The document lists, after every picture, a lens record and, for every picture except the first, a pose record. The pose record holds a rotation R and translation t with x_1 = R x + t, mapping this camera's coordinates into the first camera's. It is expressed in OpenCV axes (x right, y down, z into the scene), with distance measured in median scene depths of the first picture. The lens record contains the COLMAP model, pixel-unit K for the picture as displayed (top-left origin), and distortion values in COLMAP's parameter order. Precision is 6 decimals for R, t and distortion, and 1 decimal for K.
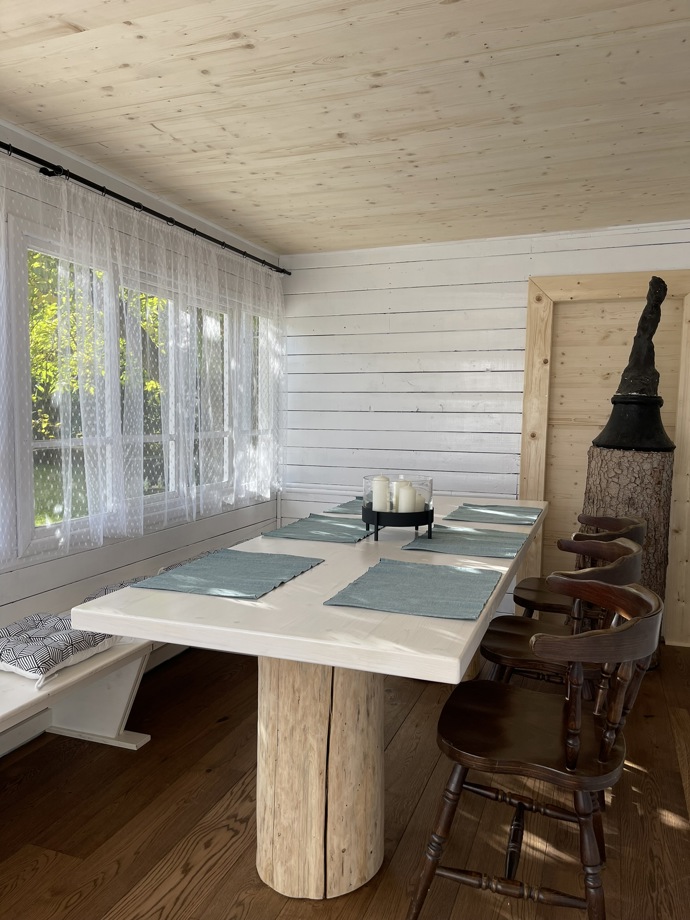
lens RADIAL K [[692.8, 0, 347.3], [0, 692.8, 464.9], [0, 0, 1]] dist [0.084051, -0.122718]
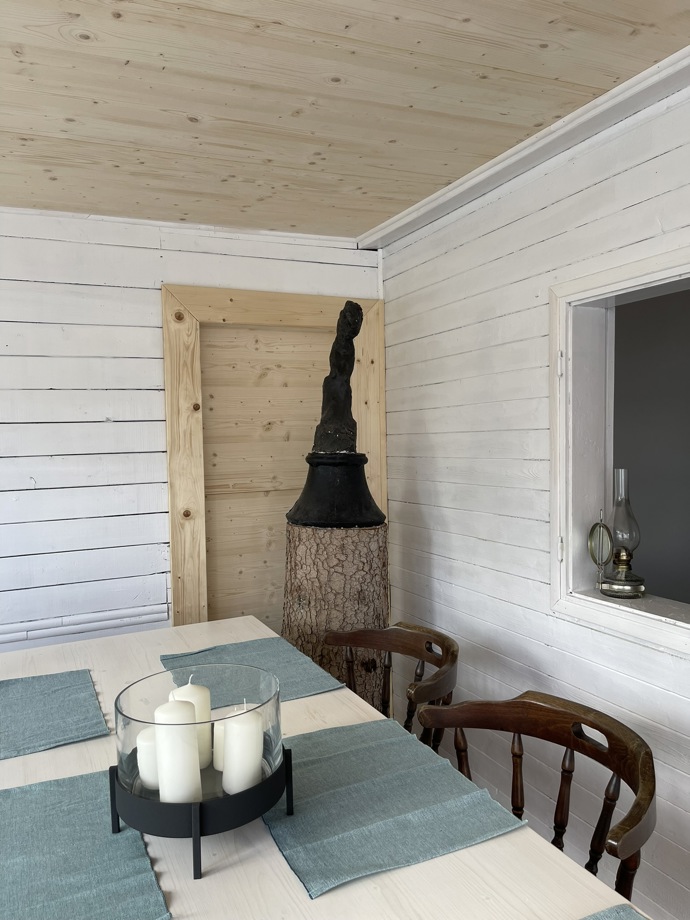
lens RADIAL K [[692.8, 0, 347.3], [0, 692.8, 464.9], [0, 0, 1]] dist [0.084051, -0.122718]
pose [[0.703408, -0.064146, 0.707886, -0.121950], [0.094896, 0.995479, -0.004089, -0.084650], [-0.704423, 0.070052, 0.706315, 0.468785]]
